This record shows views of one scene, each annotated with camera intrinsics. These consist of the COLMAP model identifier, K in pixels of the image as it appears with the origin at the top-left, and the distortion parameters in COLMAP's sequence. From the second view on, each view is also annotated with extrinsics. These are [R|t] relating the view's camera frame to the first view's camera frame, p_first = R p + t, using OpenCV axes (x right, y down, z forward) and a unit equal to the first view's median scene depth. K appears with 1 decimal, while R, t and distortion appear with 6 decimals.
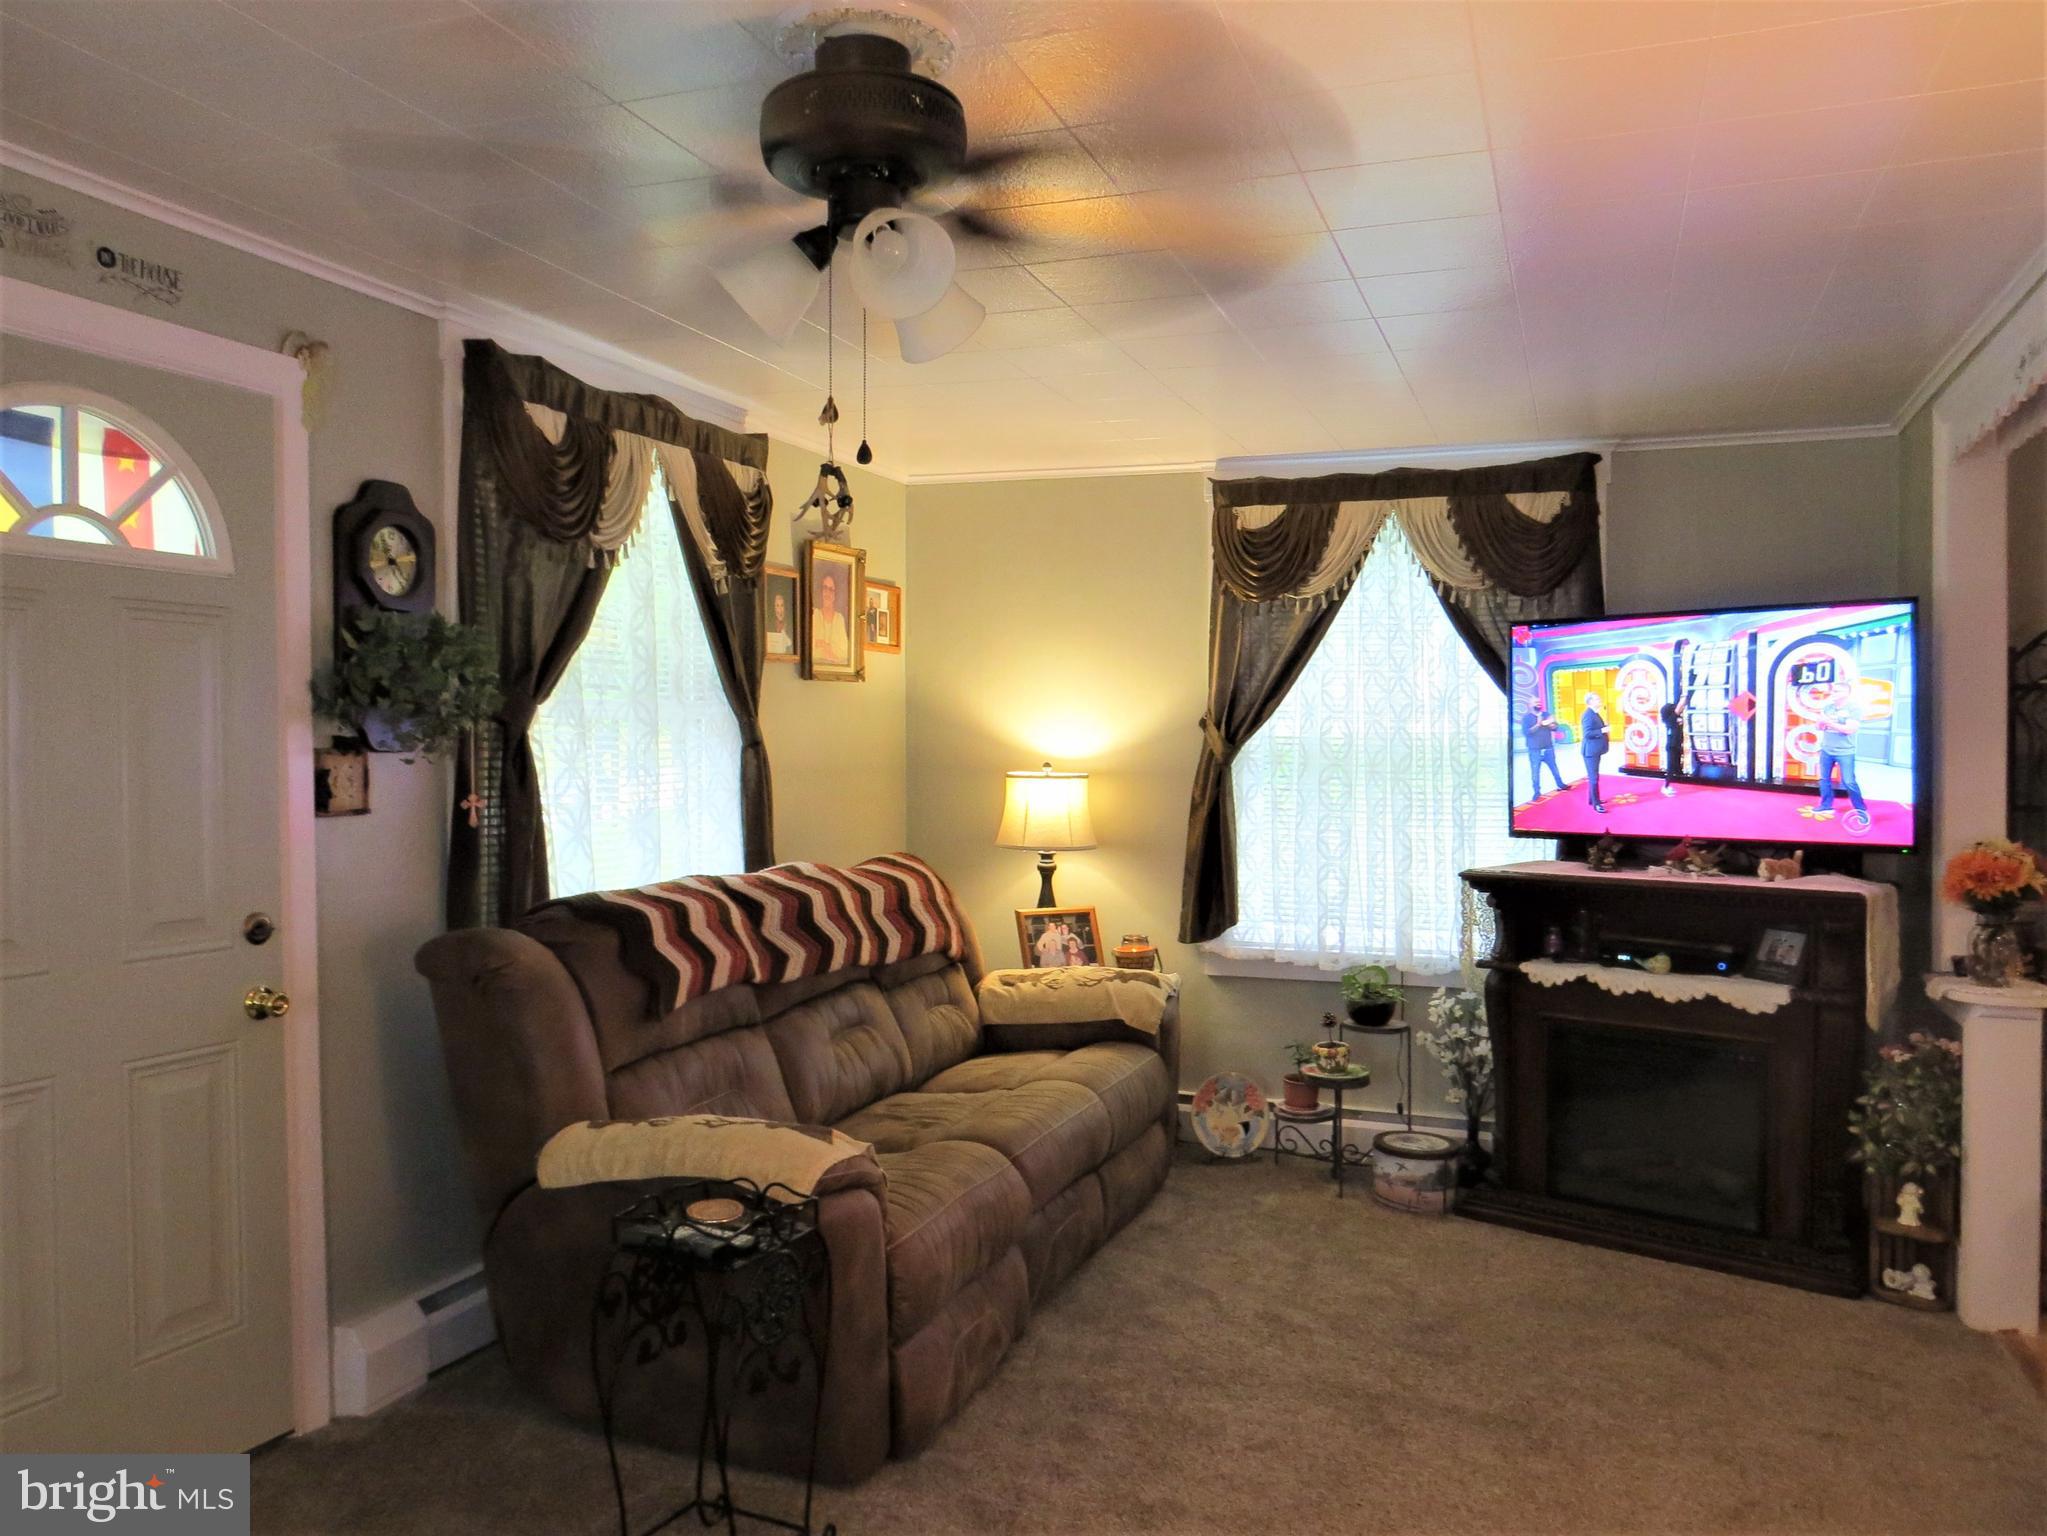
lens RADIAL K [[1545.5, 0, 1017.9], [0, 1545.5, 770.7], [0, 0, 1]] dist [-0.016990, -0.006605]
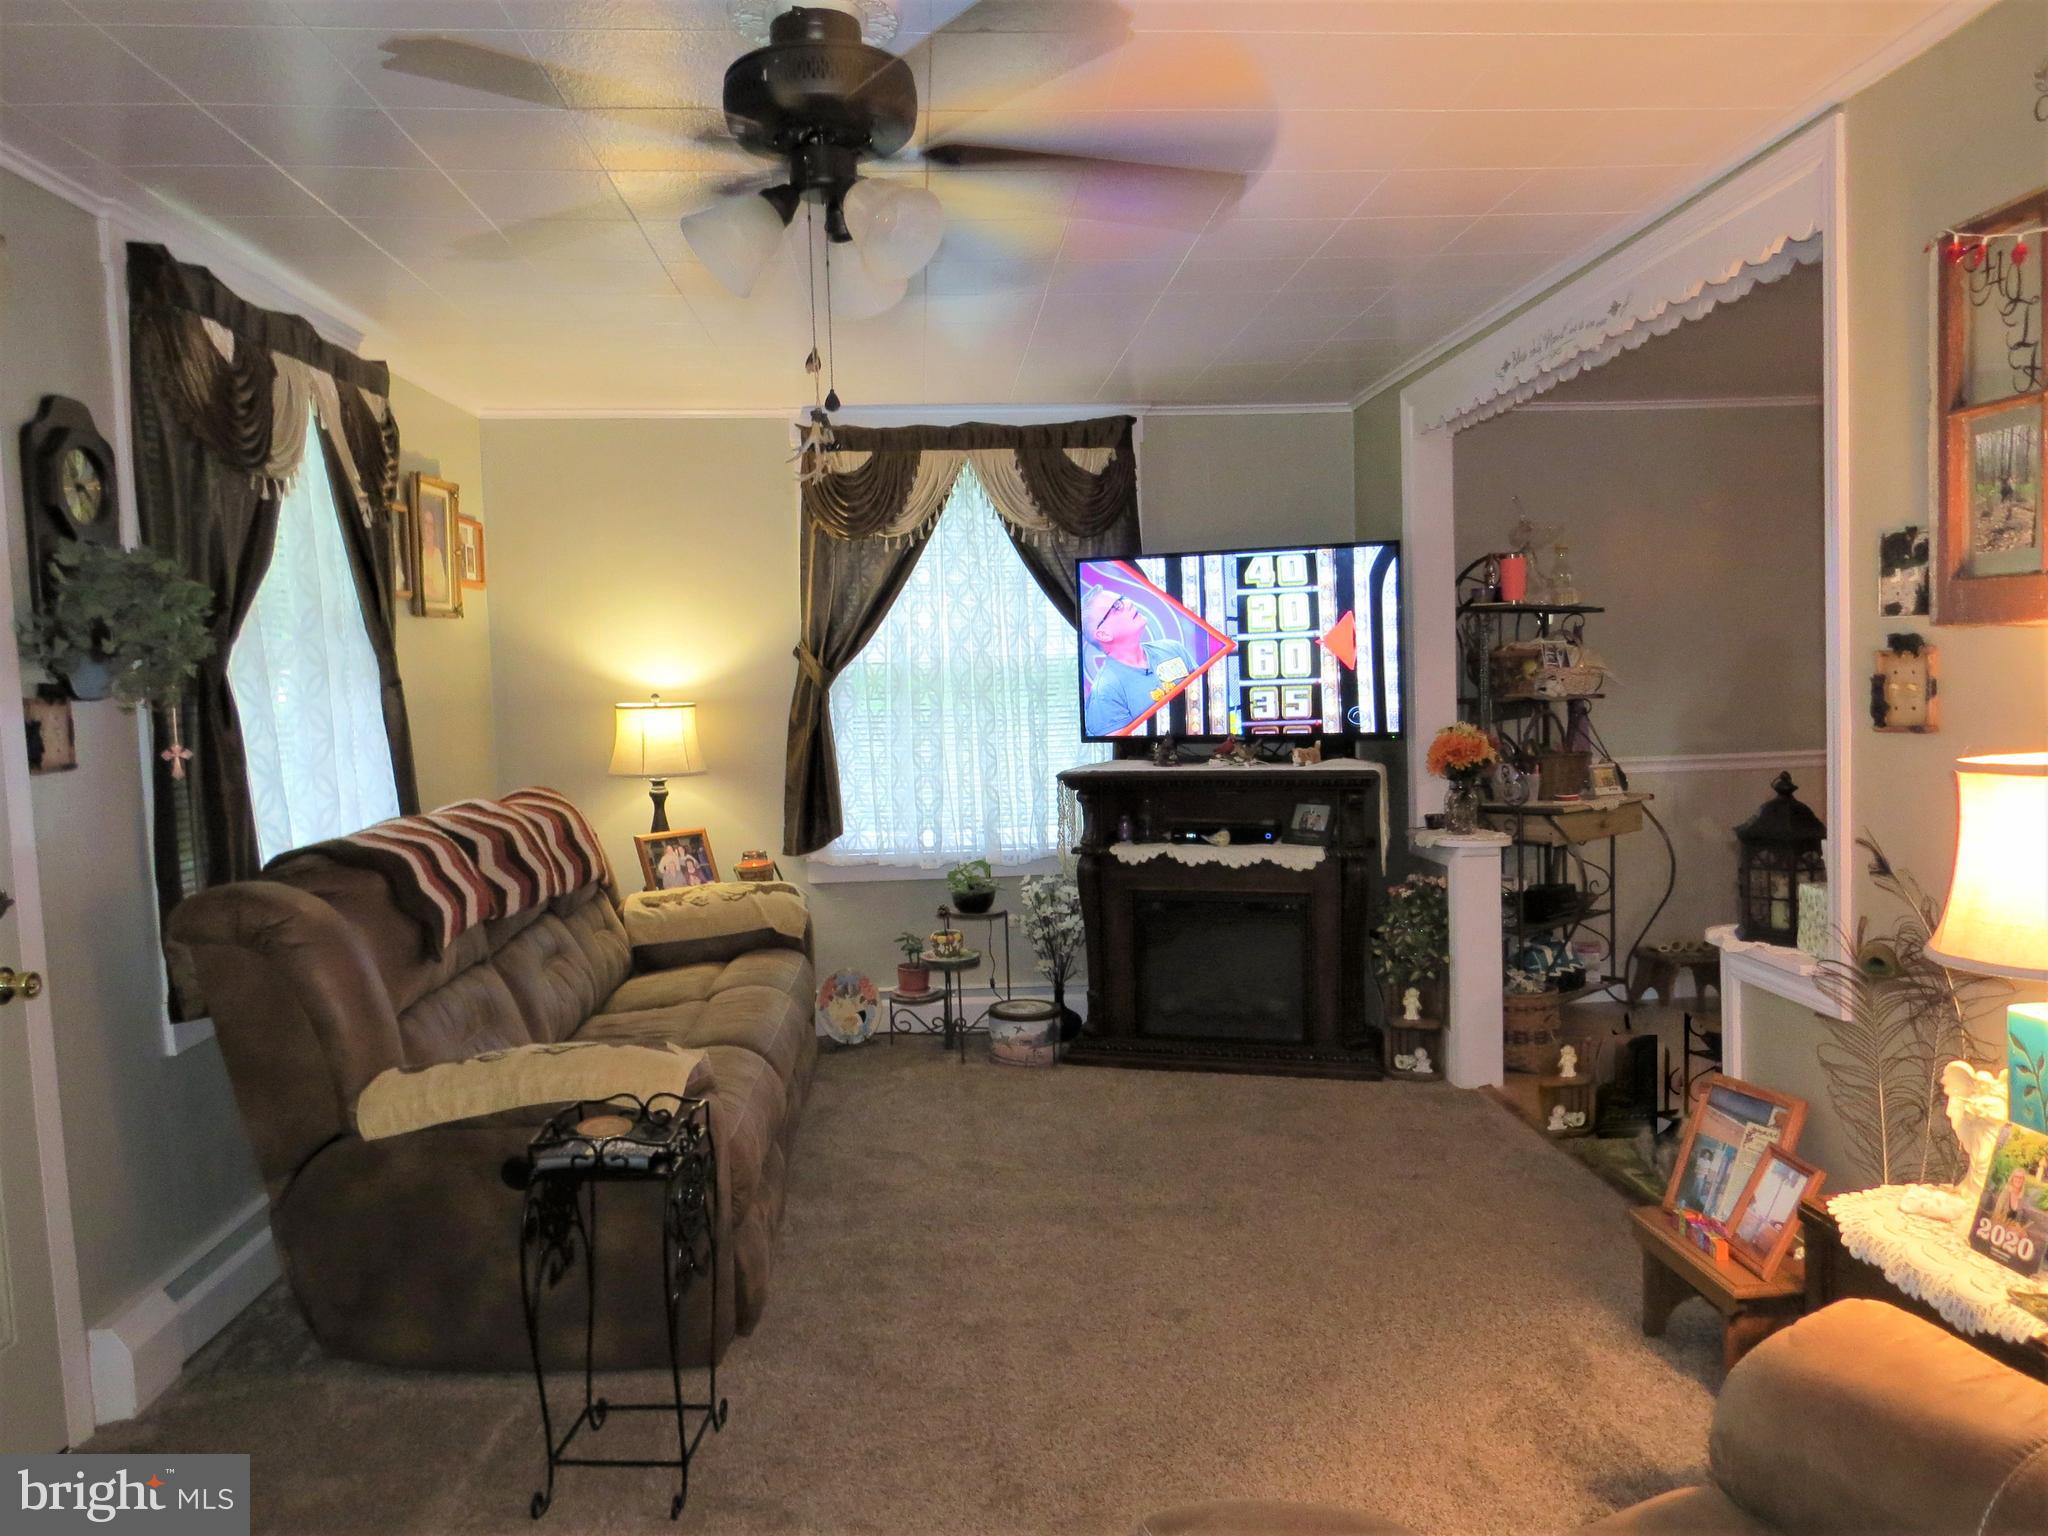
lens RADIAL K [[1465.3, 0, 1013.5], [0, 1465.3, 766.8], [0, 0, 1]] dist [-0.027149, 0.006662]
pose [[0.912008, -0.053662, 0.406648, -0.267185], [0.035340, 0.997999, 0.052438, 0.001363], [-0.408648, -0.033453, 0.912079, 0.000504]]
